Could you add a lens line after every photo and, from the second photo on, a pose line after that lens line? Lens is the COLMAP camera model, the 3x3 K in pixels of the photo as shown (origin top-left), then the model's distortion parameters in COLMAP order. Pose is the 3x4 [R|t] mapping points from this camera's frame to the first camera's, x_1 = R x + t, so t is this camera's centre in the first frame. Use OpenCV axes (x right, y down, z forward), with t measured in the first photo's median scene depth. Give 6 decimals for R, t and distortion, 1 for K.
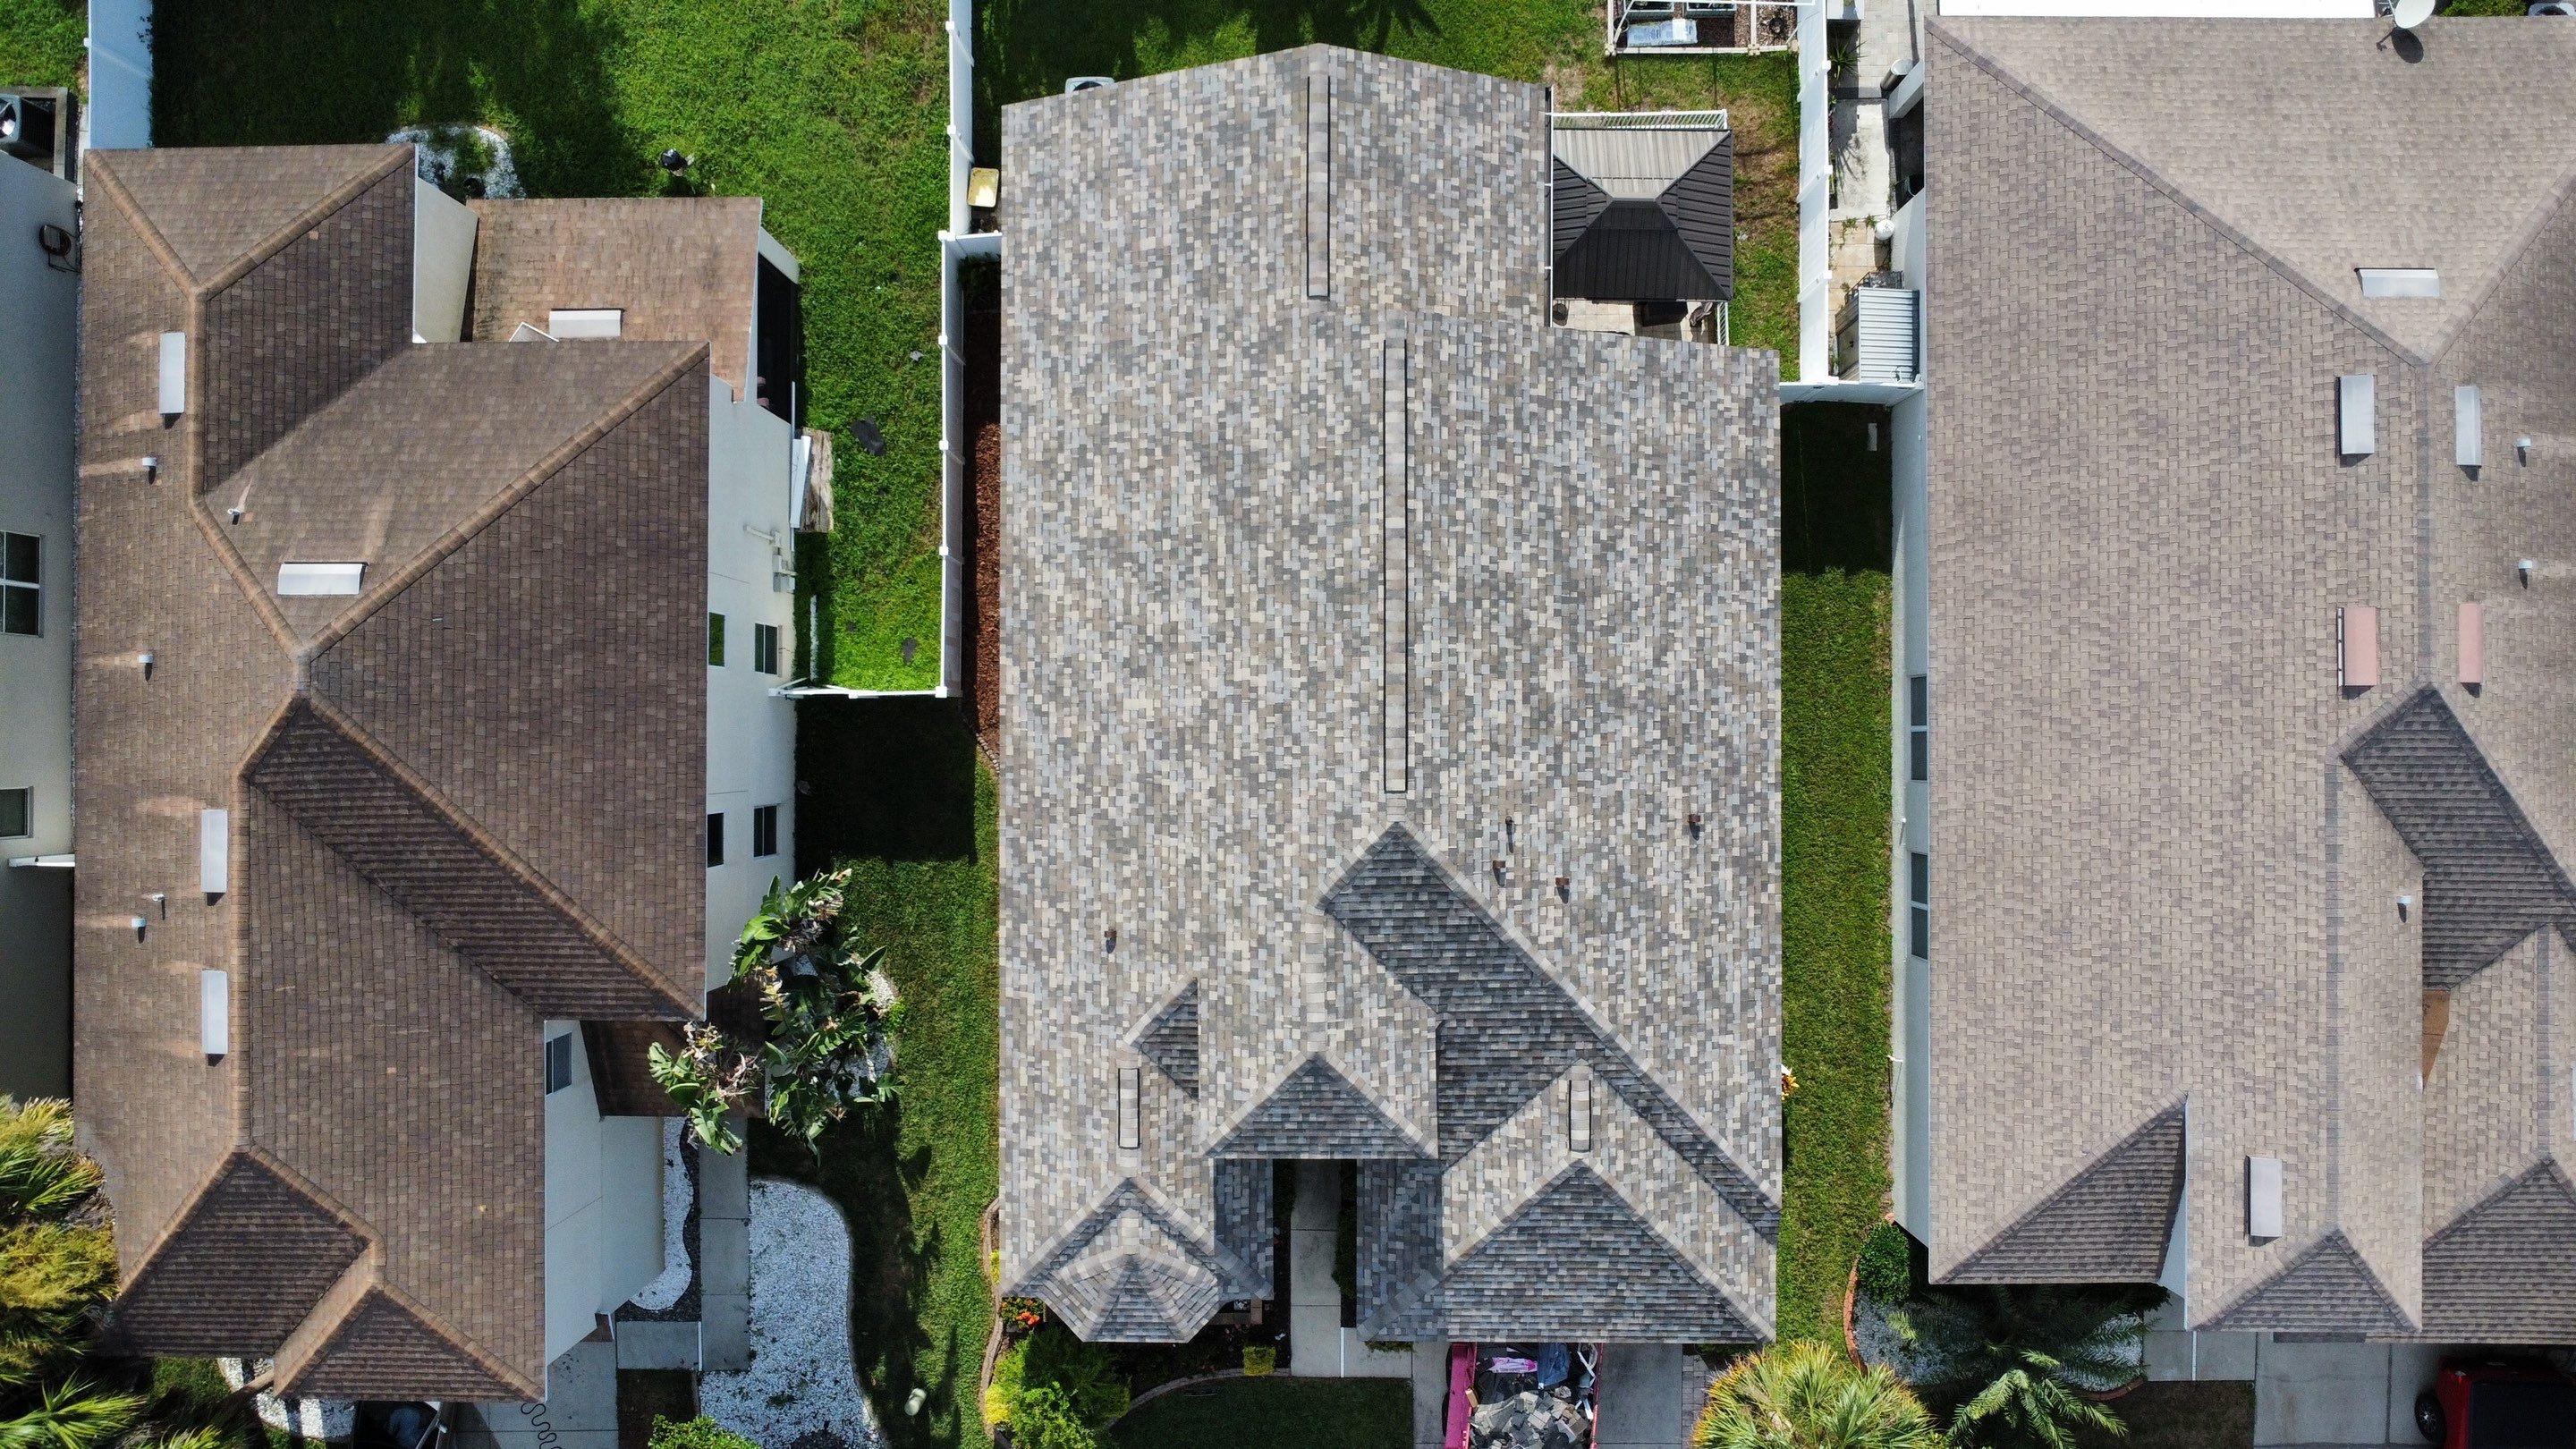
lens RADIAL K [[1867.2, 0, 1279.3], [0, 1867.2, 723.8], [0, 0, 1]] dist [-0.023977, -0.017514]
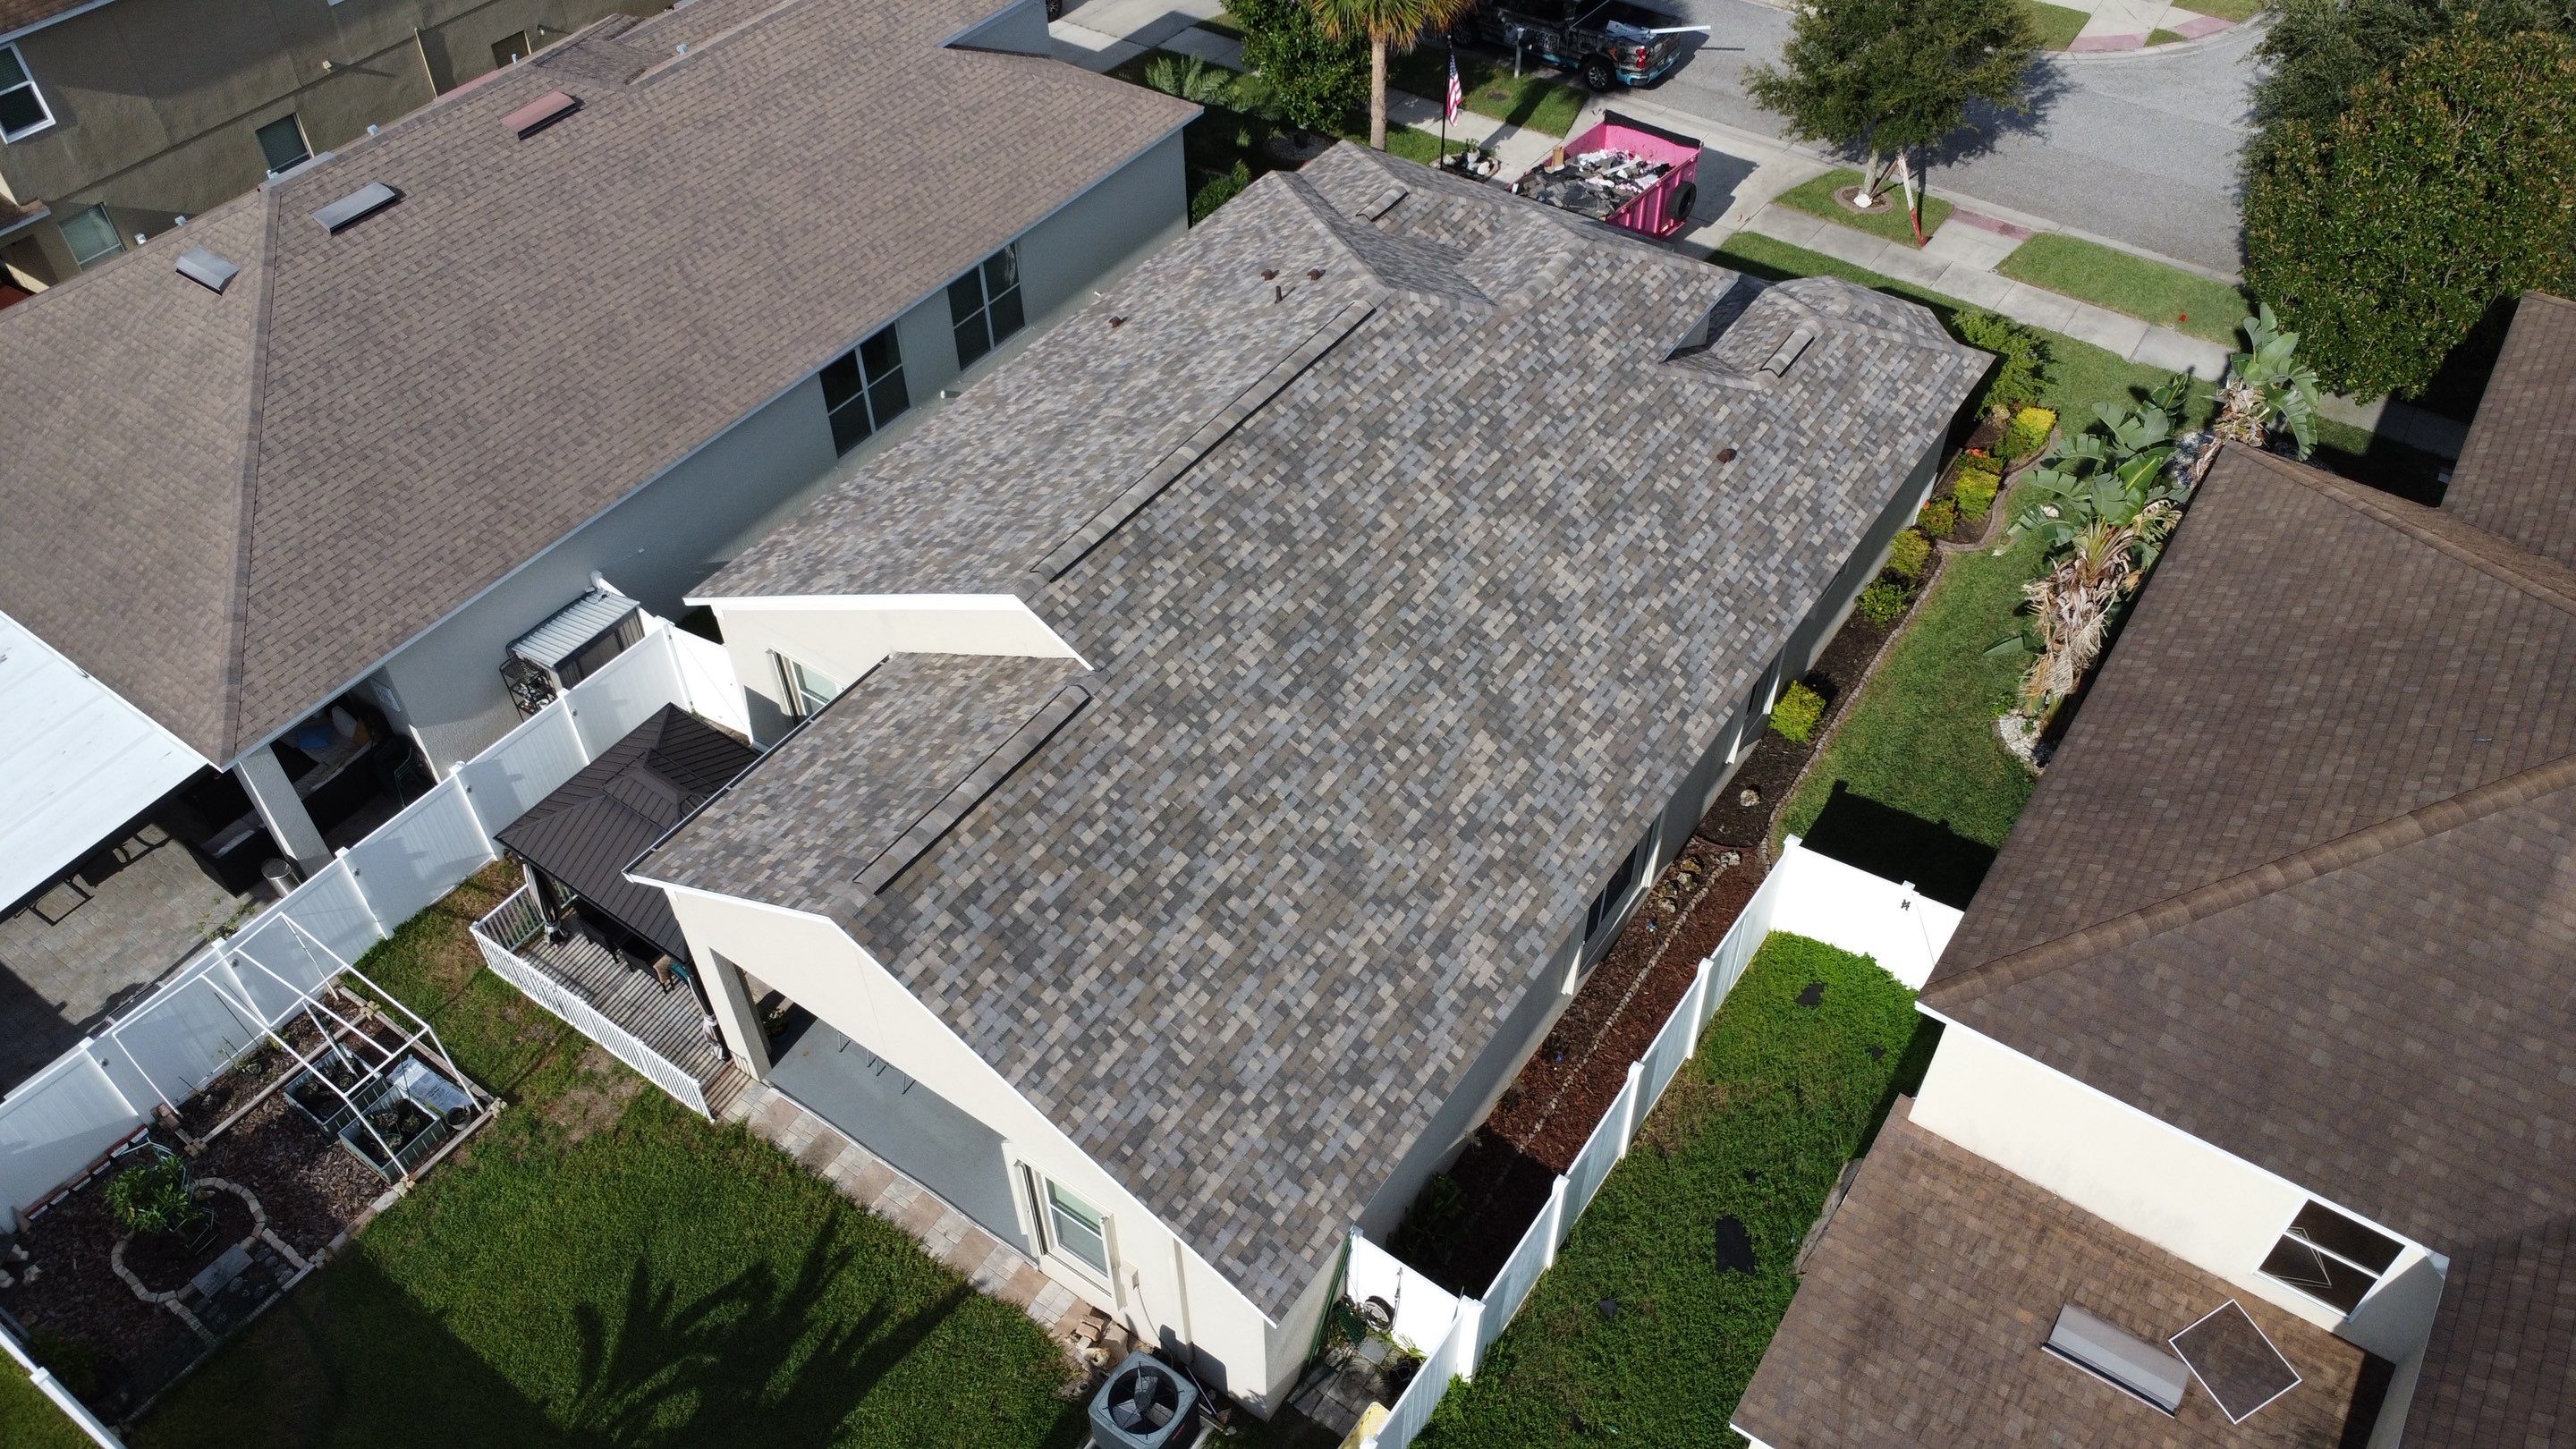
lens RADIAL K [[1867.2, 0, 1282.9], [0, 1867.2, 719.7], [0, 0, 1]] dist [-0.023977, -0.017514]
pose [[-0.820425, -0.379216, 0.427900, -0.343044], [0.571209, -0.576308, 0.584457, -0.588717], [0.024967, 0.723923, 0.689429, 0.490973]]
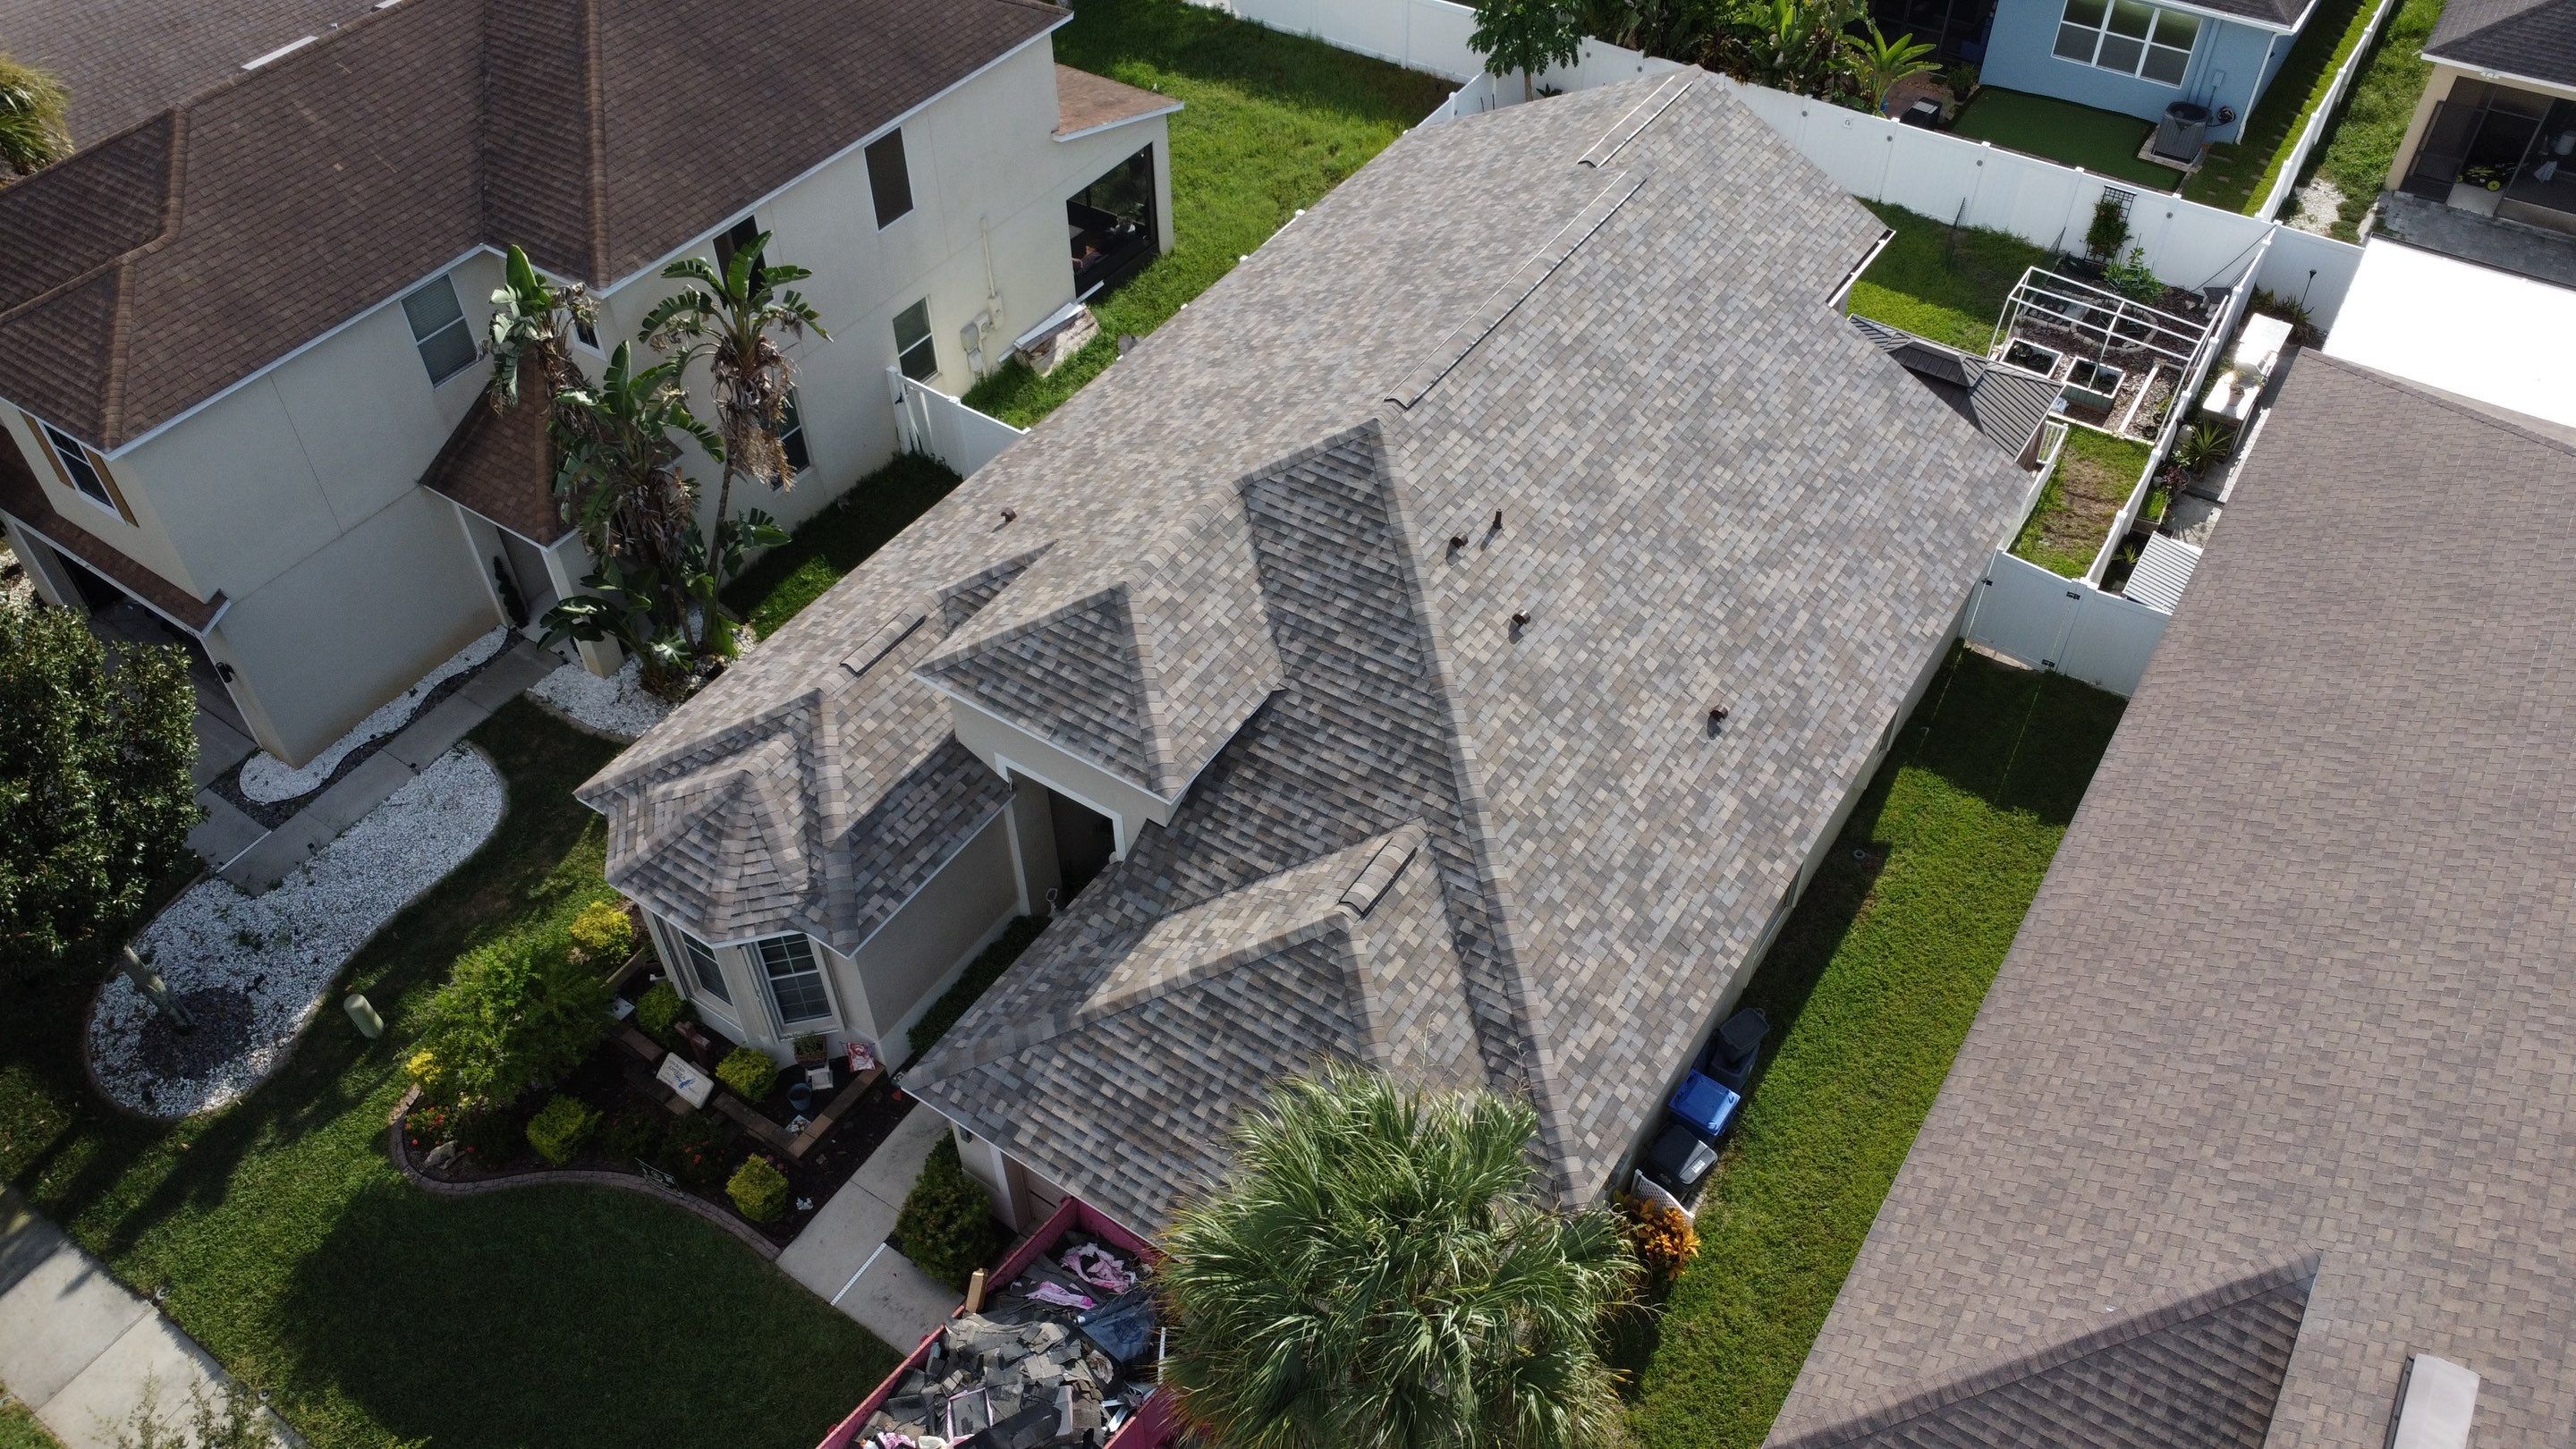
lens RADIAL K [[1867.2, 0, 1281.5], [0, 1867.2, 721.3], [0, 0, 1]] dist [-0.023977, -0.017514]
pose [[0.832115, 0.398507, -0.385716, 0.369181], [-0.554598, 0.600758, -0.575769, 0.582572], [0.002275, 0.693024, 0.720911, 0.472630]]
